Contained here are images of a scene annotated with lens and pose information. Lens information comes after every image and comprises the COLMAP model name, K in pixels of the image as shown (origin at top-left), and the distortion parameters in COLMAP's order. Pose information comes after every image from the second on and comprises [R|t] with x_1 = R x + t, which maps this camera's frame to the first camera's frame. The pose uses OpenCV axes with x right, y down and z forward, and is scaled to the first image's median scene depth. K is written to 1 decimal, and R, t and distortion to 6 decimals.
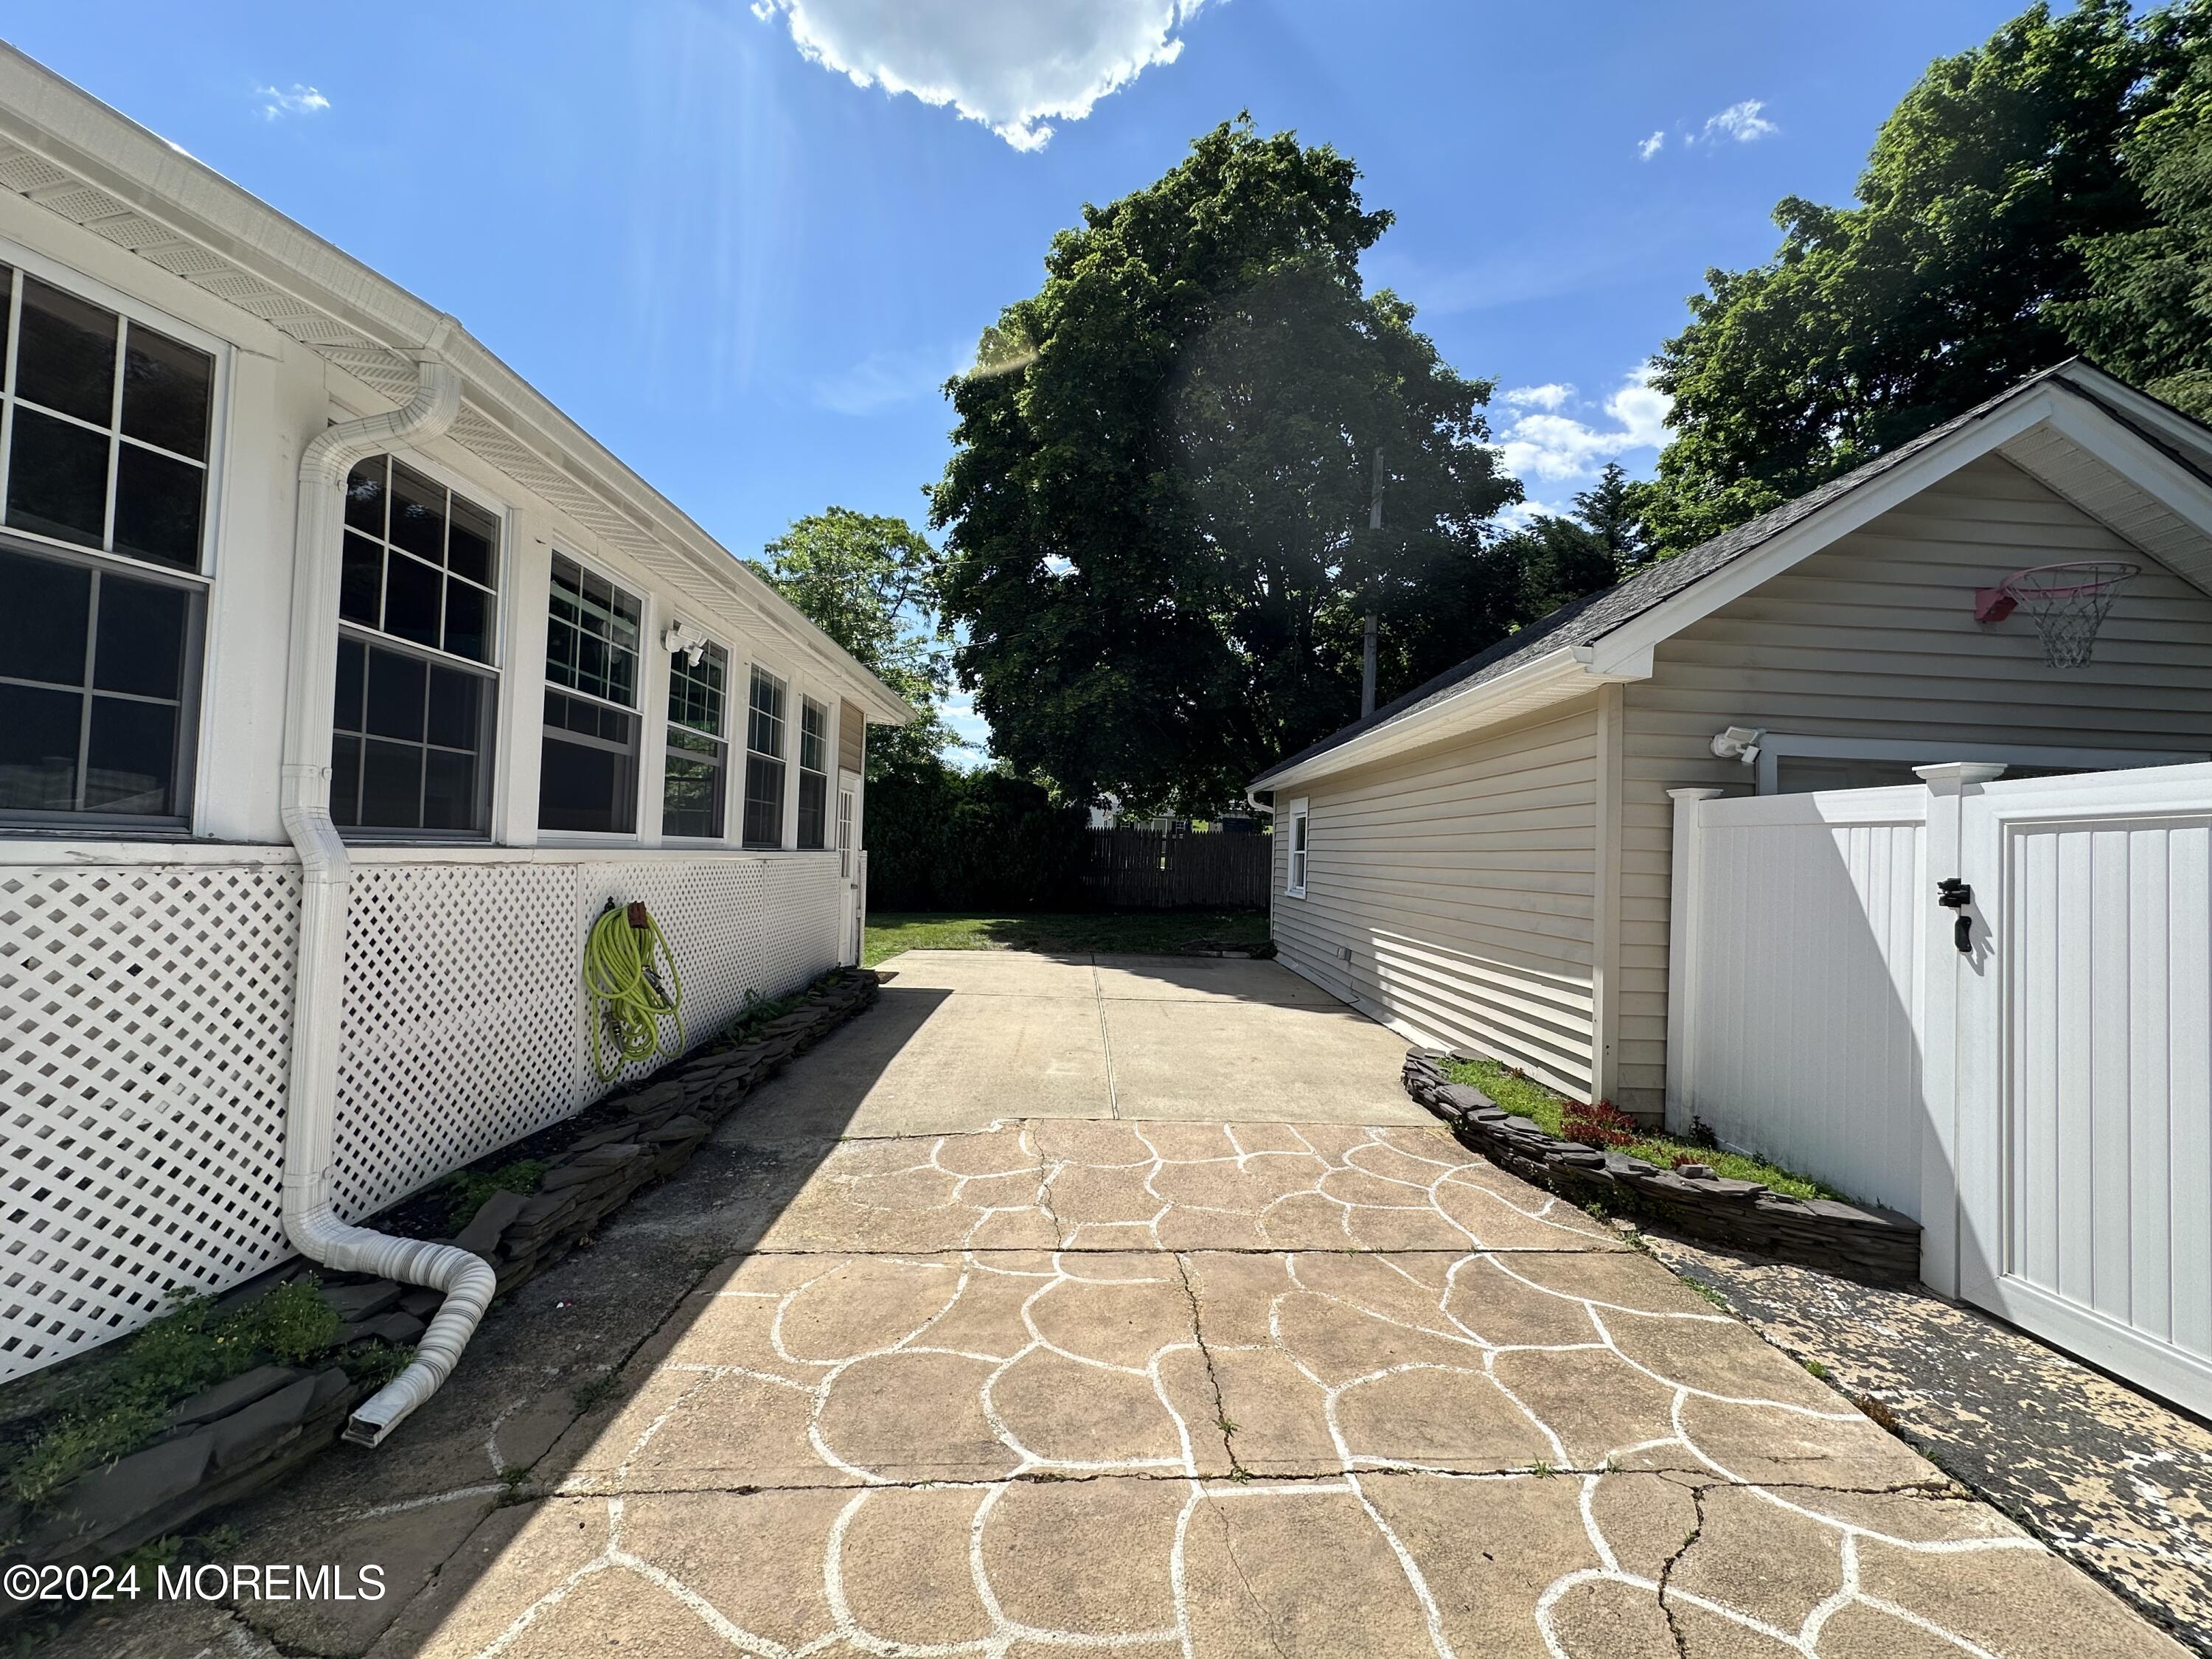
lens RADIAL K [[879.9, 0, 1108.2], [0, 879.9, 826.5], [0, 0, 1]] dist [-0.003065, 0.000359]
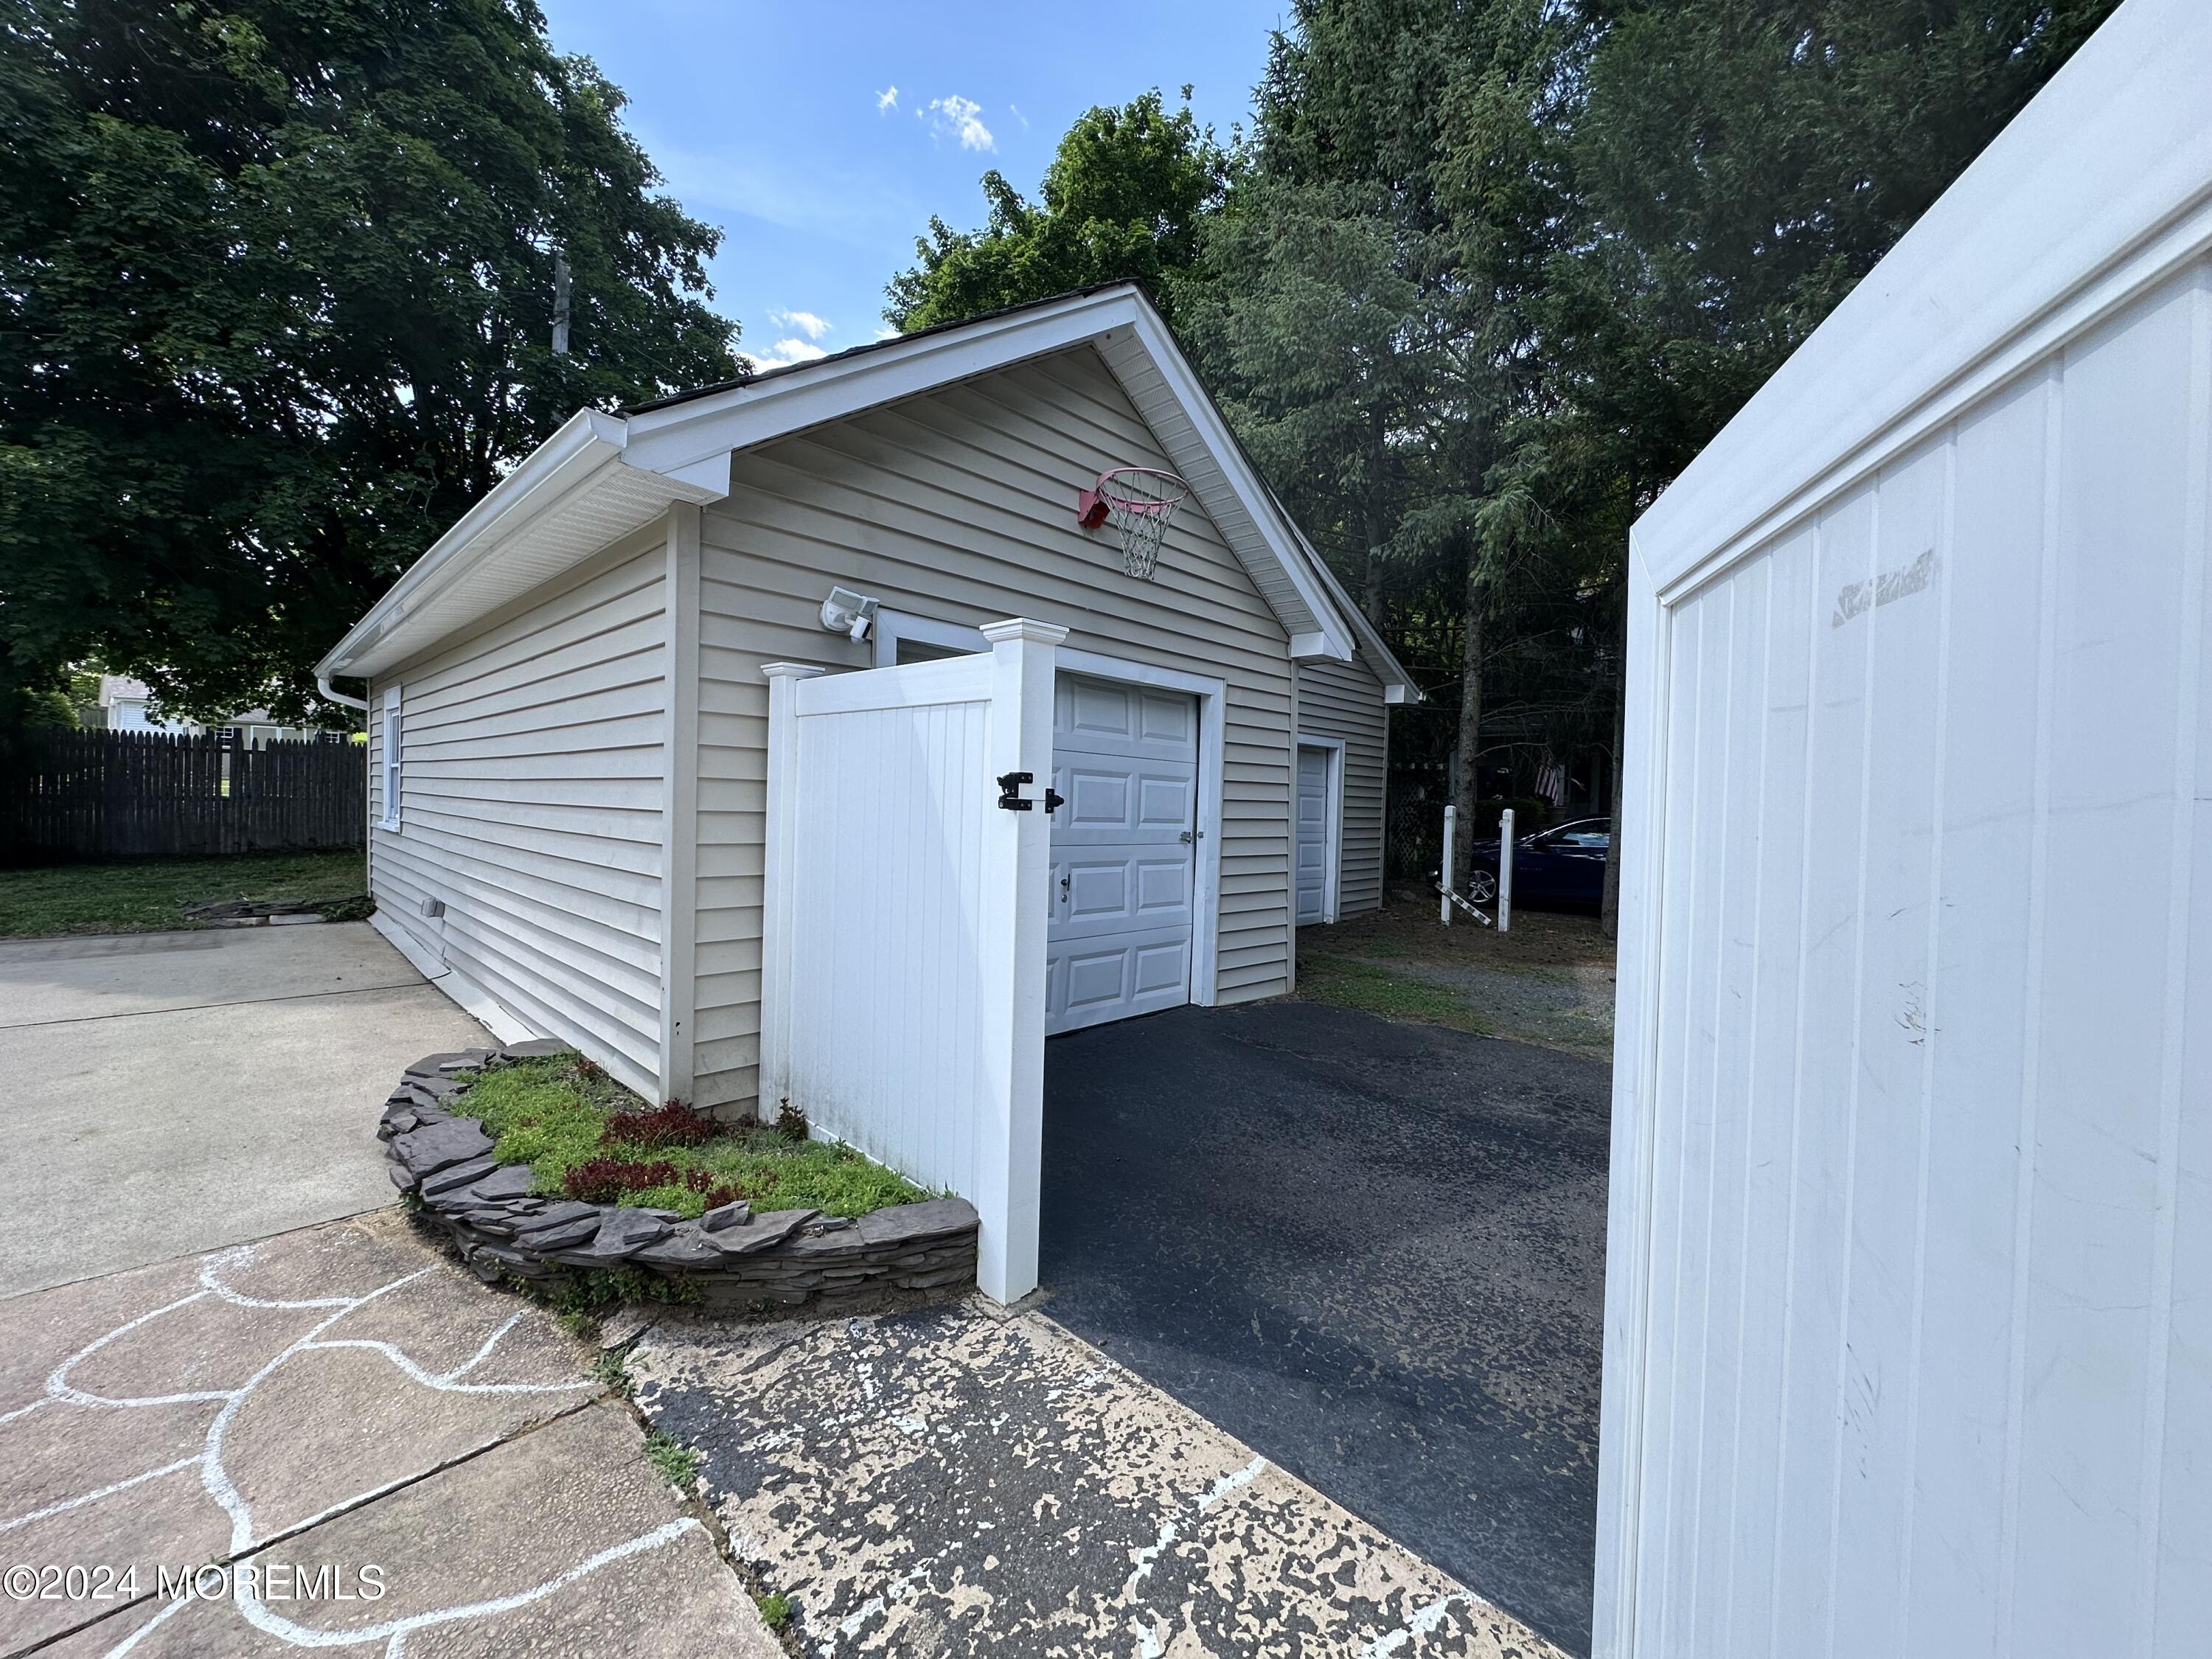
lens RADIAL K [[879.9, 0, 1109.4], [0, 879.9, 826.9], [0, 0, 1]] dist [-0.003065, 0.000359]
pose [[0.711526, -0.032610, 0.701903, 0.400941], [-0.025393, 0.997077, 0.072064, 0.040478], [-0.702201, -0.069099, 0.708618, 0.329012]]
